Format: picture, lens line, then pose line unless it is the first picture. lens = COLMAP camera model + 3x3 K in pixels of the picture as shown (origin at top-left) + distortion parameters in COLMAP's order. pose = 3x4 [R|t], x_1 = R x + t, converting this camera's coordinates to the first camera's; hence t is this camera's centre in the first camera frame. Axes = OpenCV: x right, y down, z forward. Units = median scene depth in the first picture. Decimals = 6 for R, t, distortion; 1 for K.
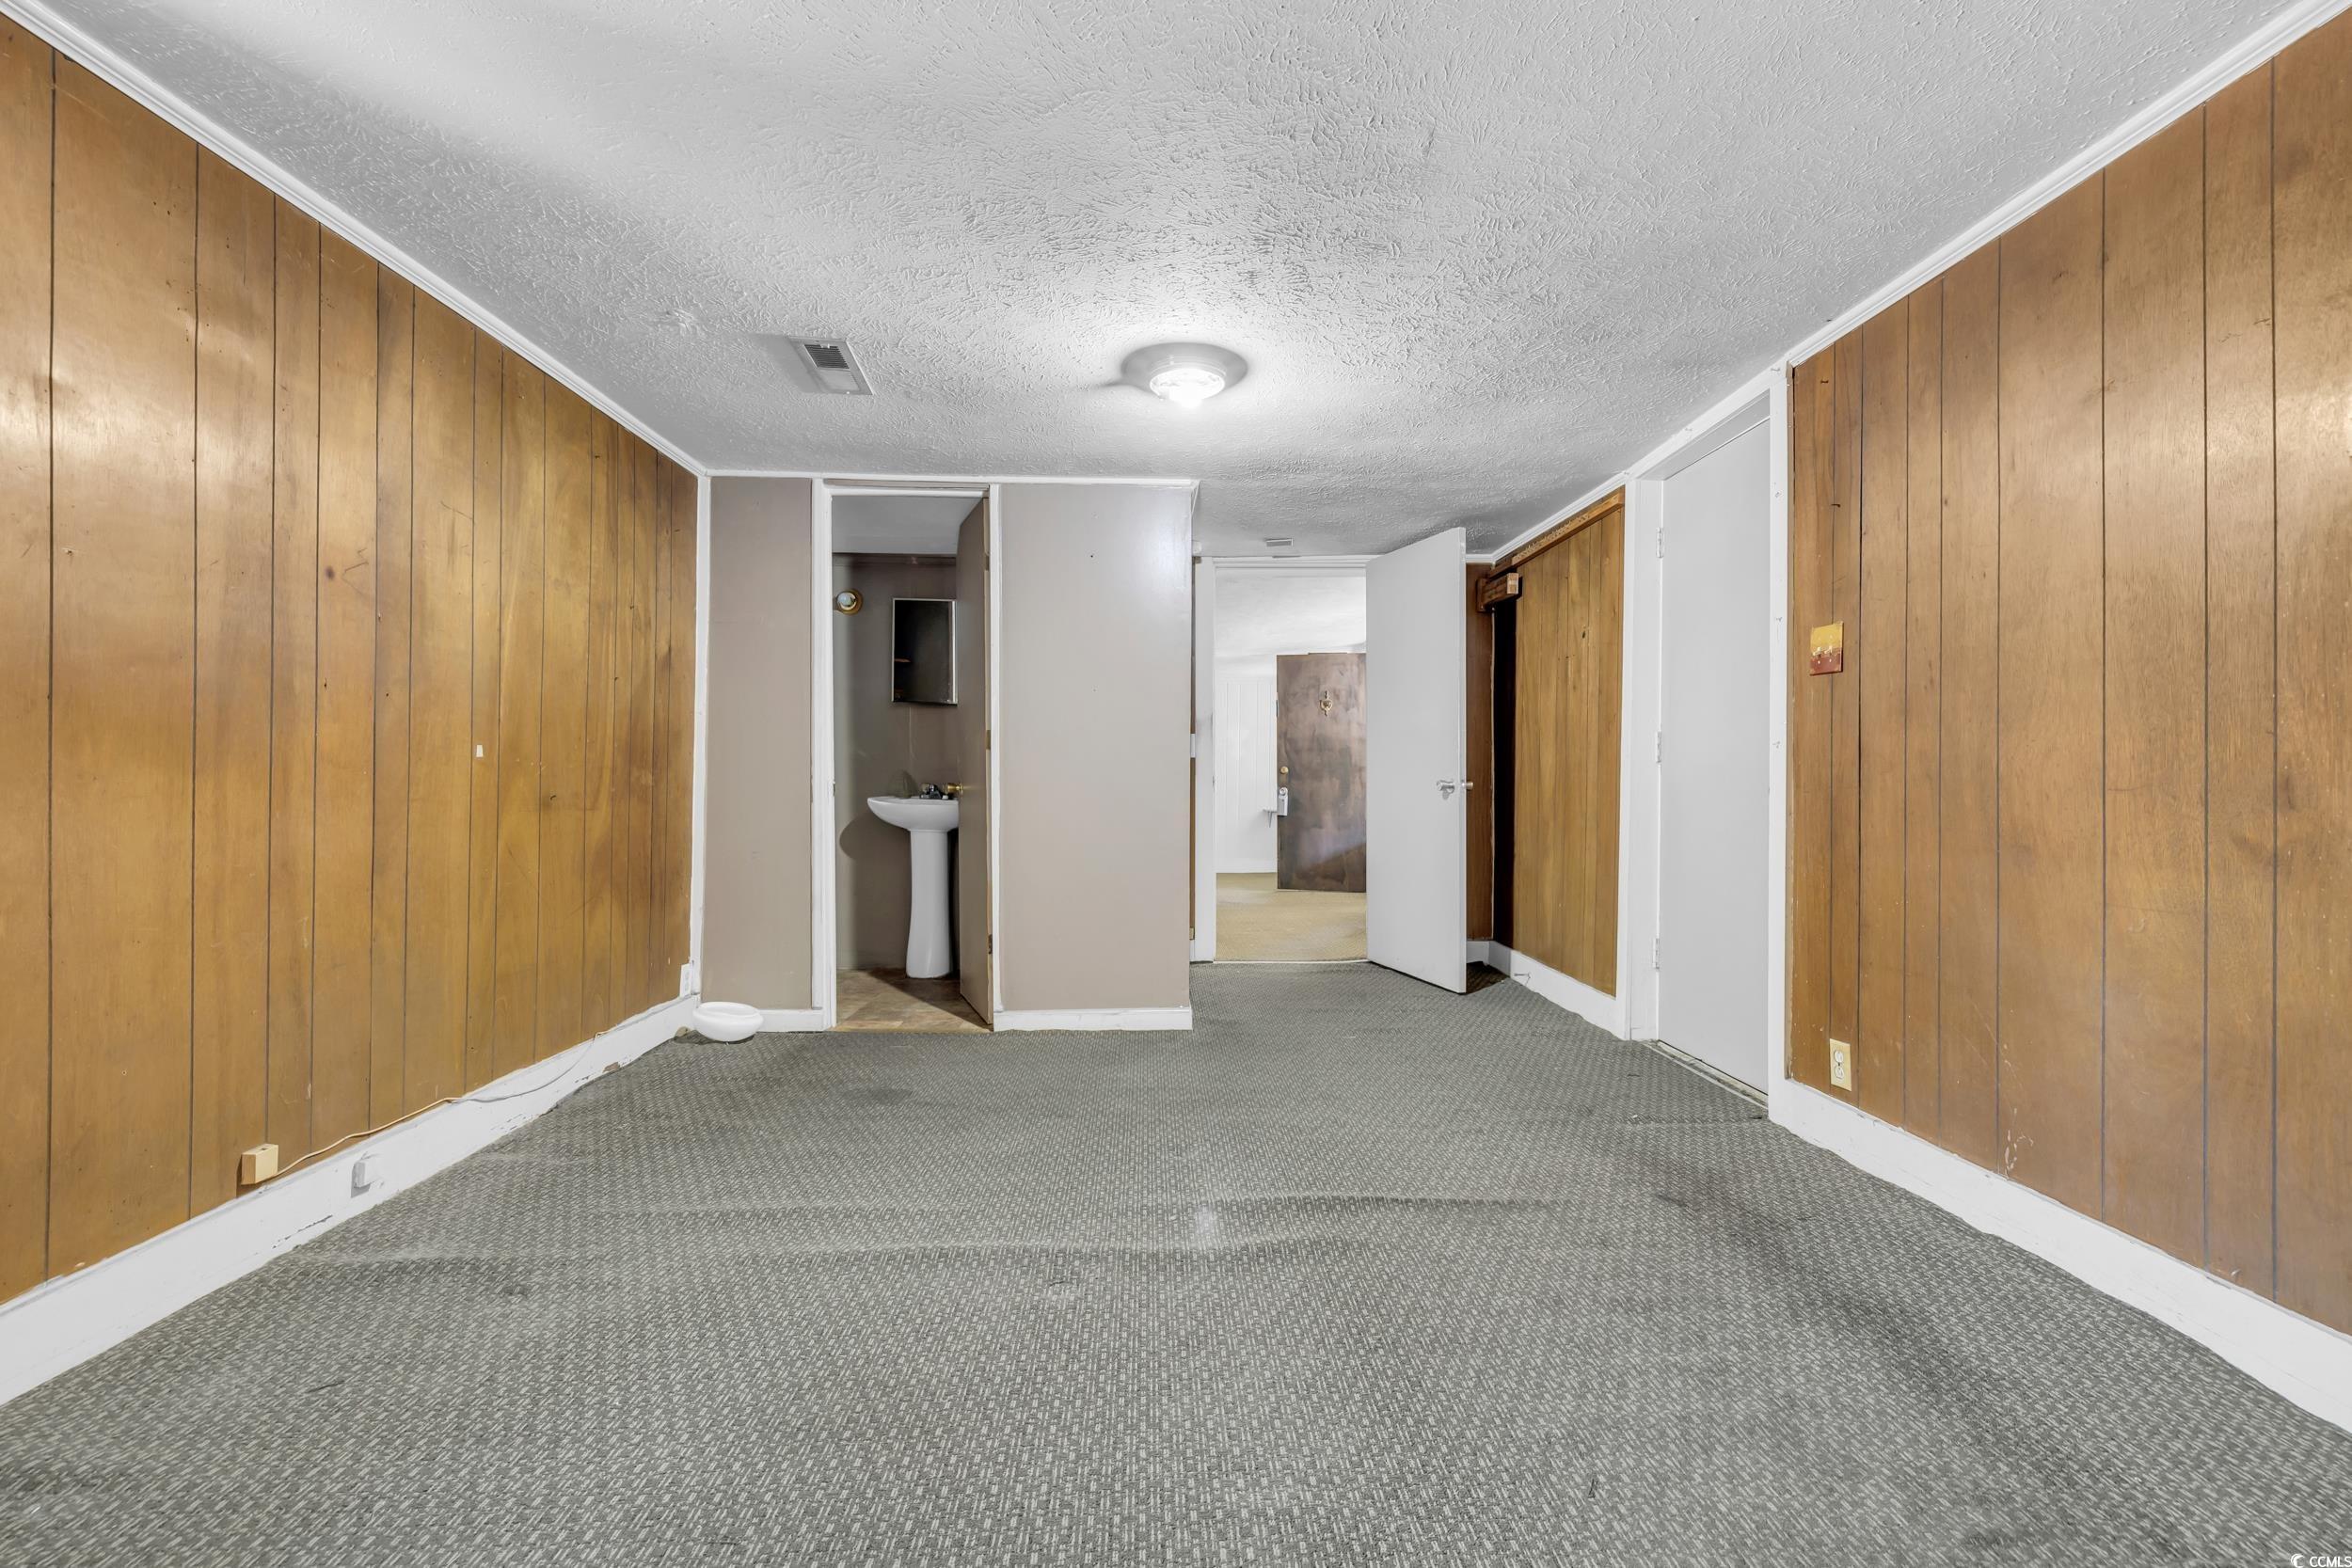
lens RADIAL K [[1026.1, 0, 1176.0], [0, 1026.1, 784.0], [0, 0, 1]] dist [0.000003, 0.000018]
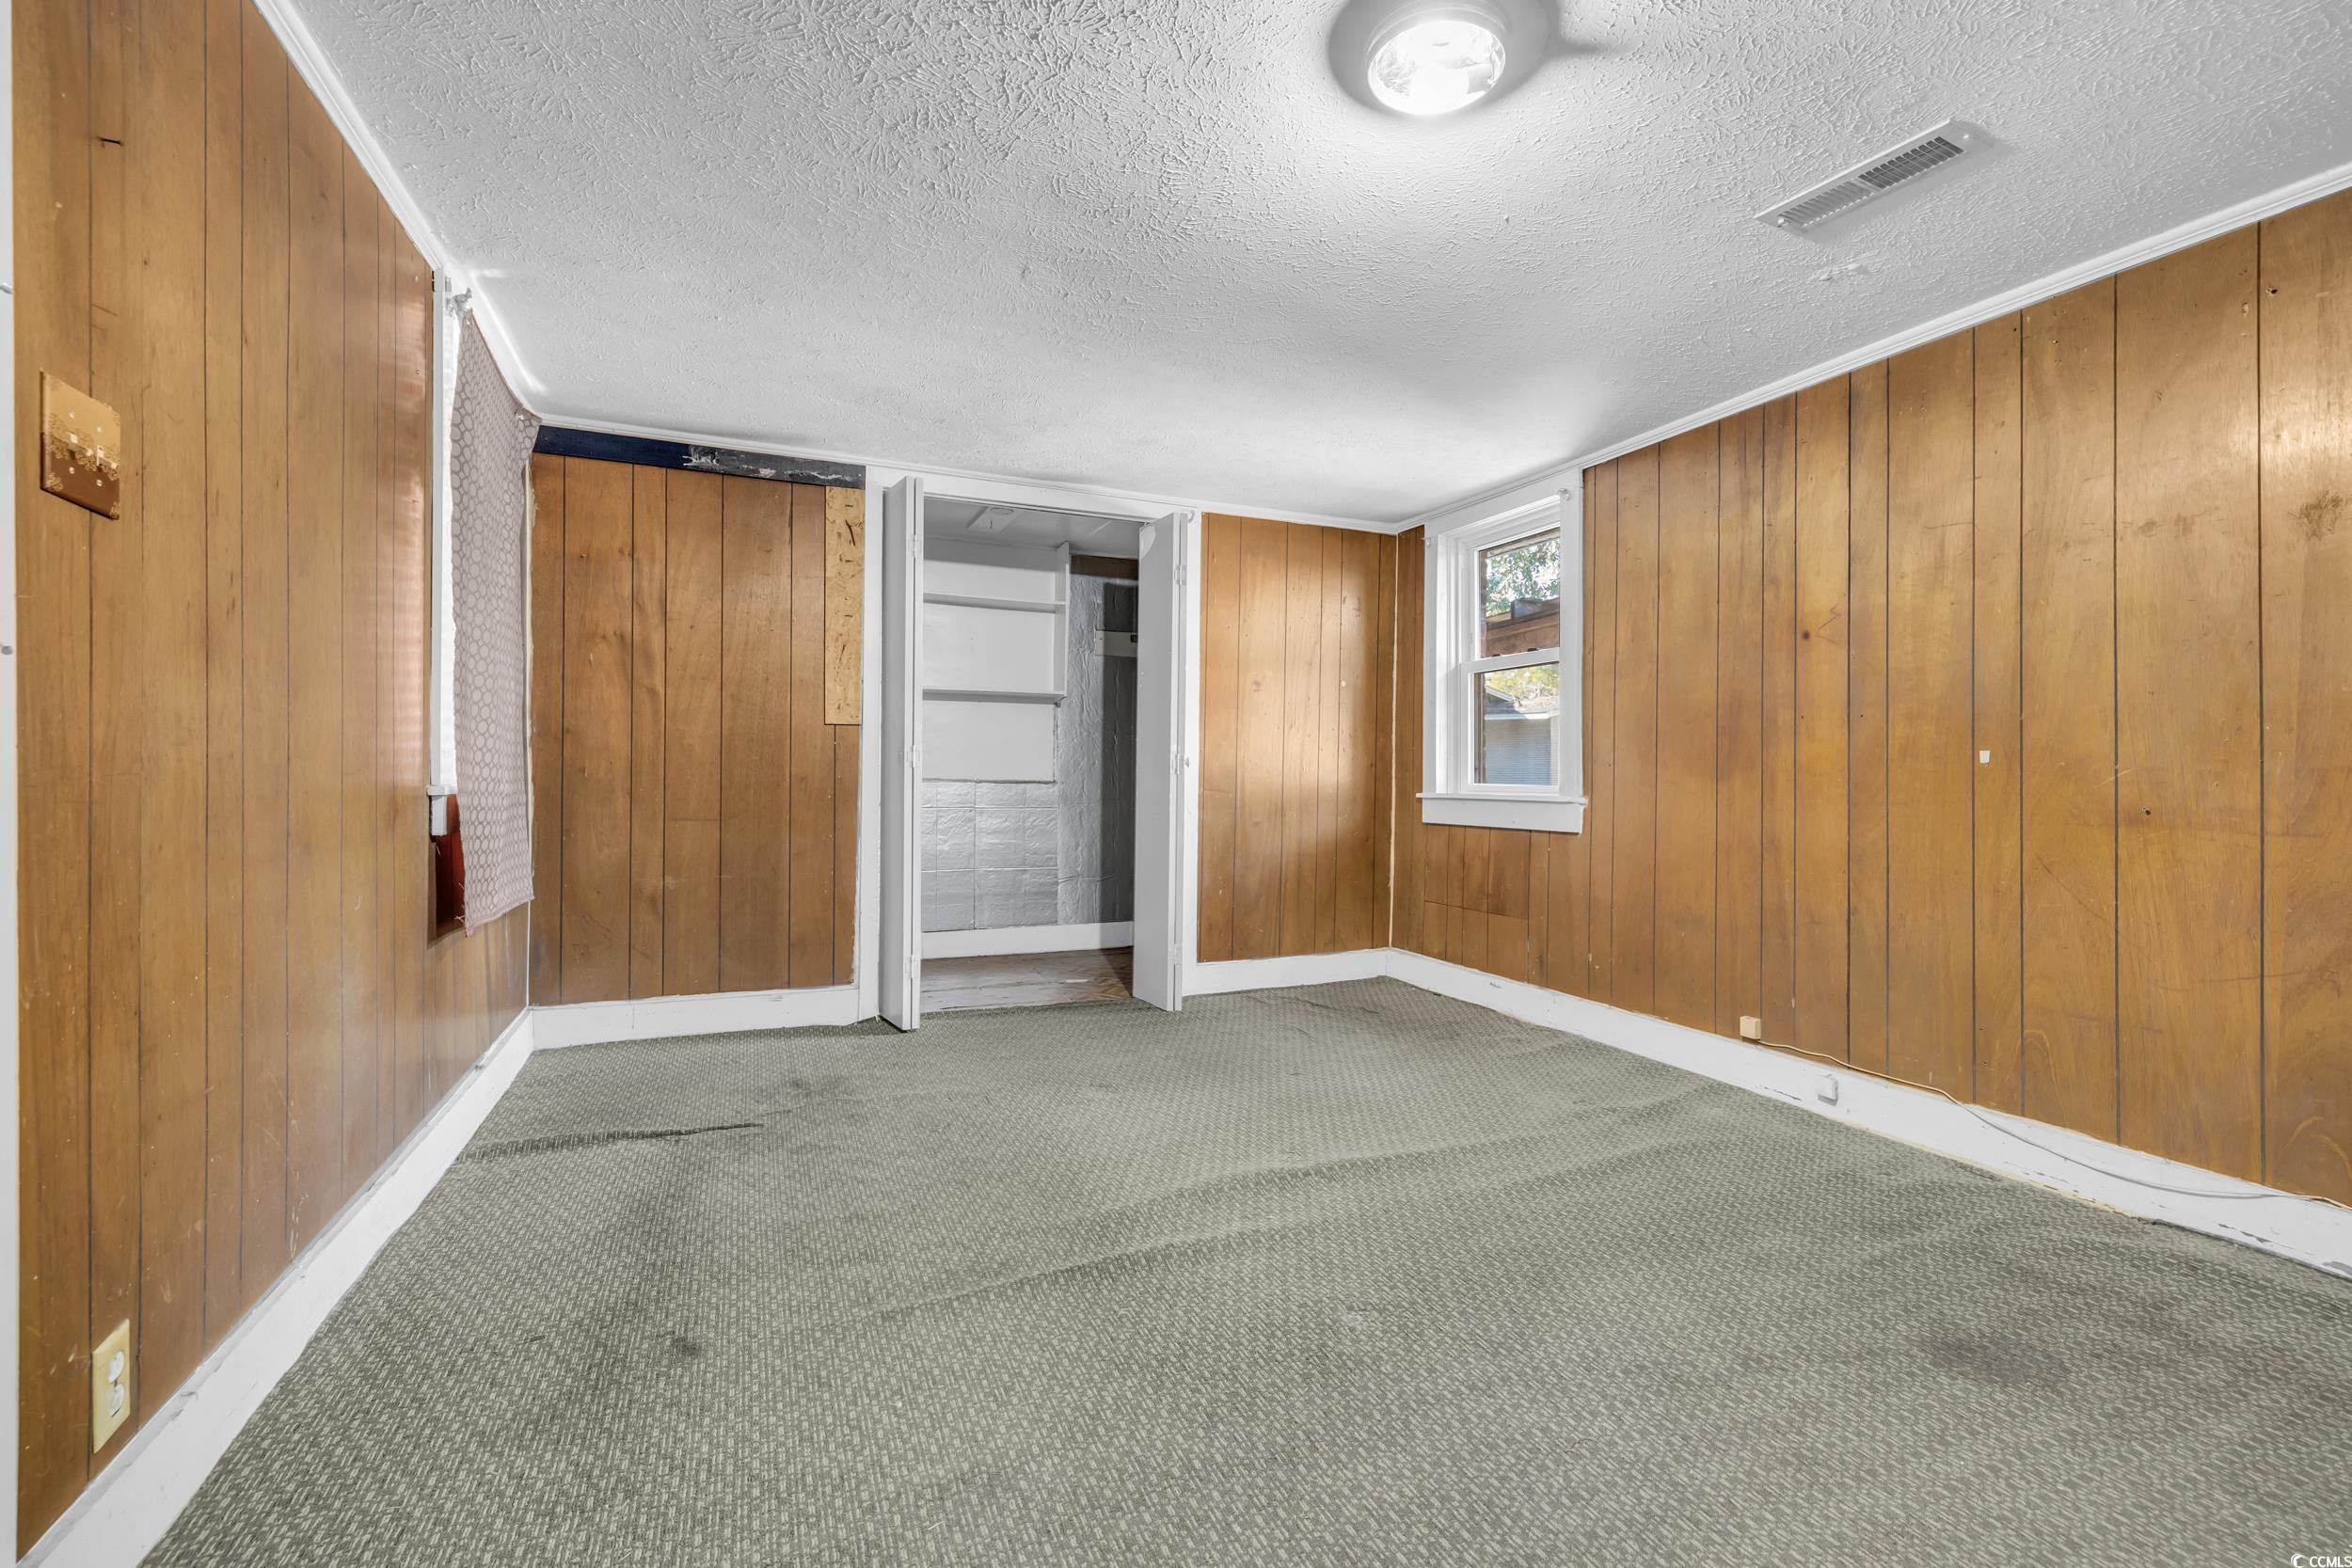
lens RADIAL K [[1026.1, 0, 1176.0], [0, 1026.1, 784.0], [0, 0, 1]] dist [0.000003, 0.000018]
pose [[-0.930039, -0.008309, -0.367368, 0.482597], [-0.011377, 0.999916, 0.006186, -0.004018], [0.367285, 0.009933, -0.930055, 2.030363]]
